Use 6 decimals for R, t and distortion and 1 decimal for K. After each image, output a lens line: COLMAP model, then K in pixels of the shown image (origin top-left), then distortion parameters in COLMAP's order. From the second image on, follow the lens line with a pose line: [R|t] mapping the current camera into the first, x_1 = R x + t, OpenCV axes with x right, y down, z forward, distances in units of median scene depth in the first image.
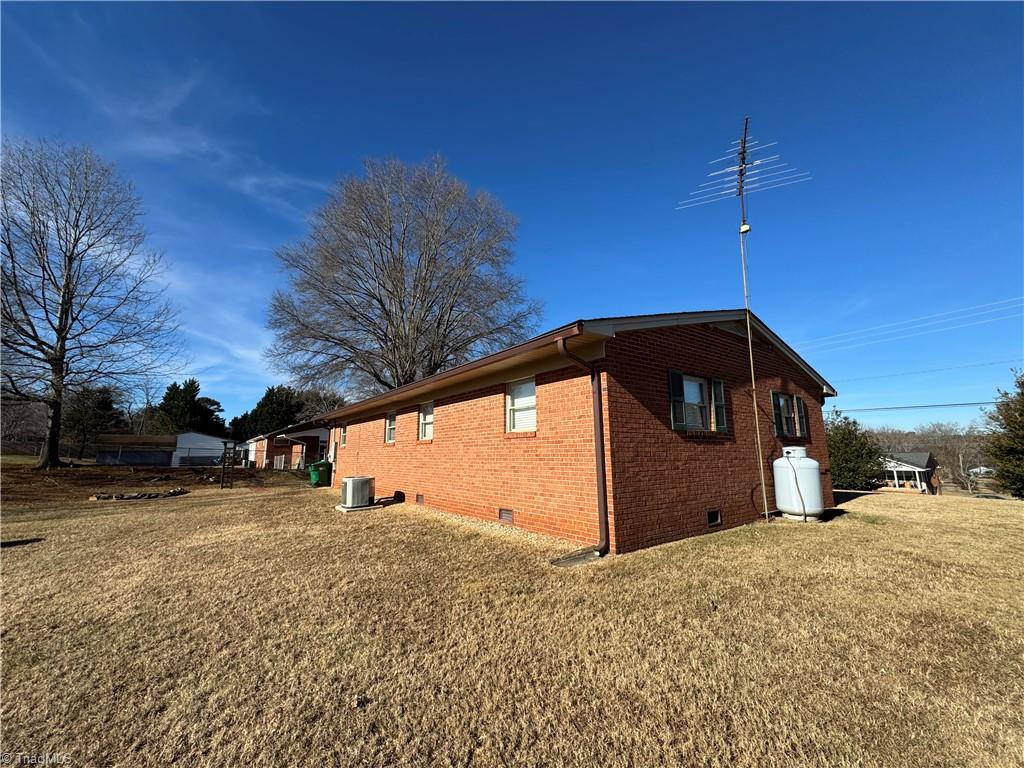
lens RADIAL K [[406.6, 0, 510.5], [0, 406.6, 379.5], [0, 0, 1]] dist [-0.005669, 0.001189]
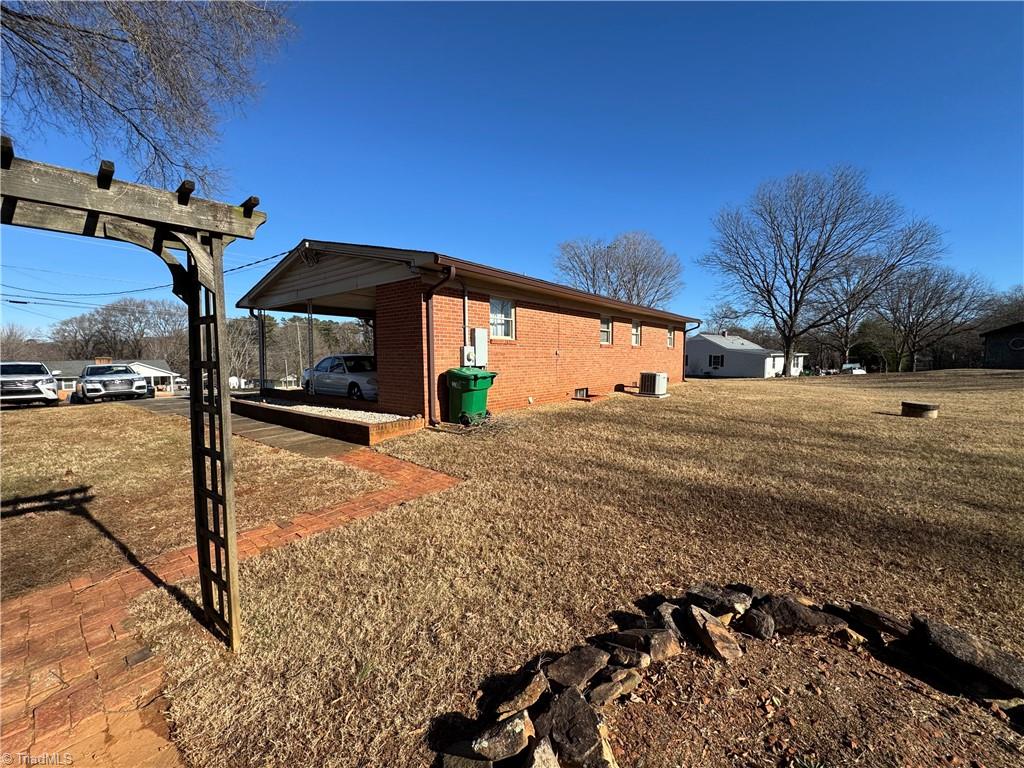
lens RADIAL K [[406.6, 0, 513.1], [0, 406.6, 380.5], [0, 0, 1]] dist [-0.005669, 0.001189]
pose [[-0.254020, -0.047654, 0.966024, -1.464104], [-0.168072, 0.985765, 0.004433, 0.327553], [-0.952484, -0.161235, -0.258414, 1.706397]]
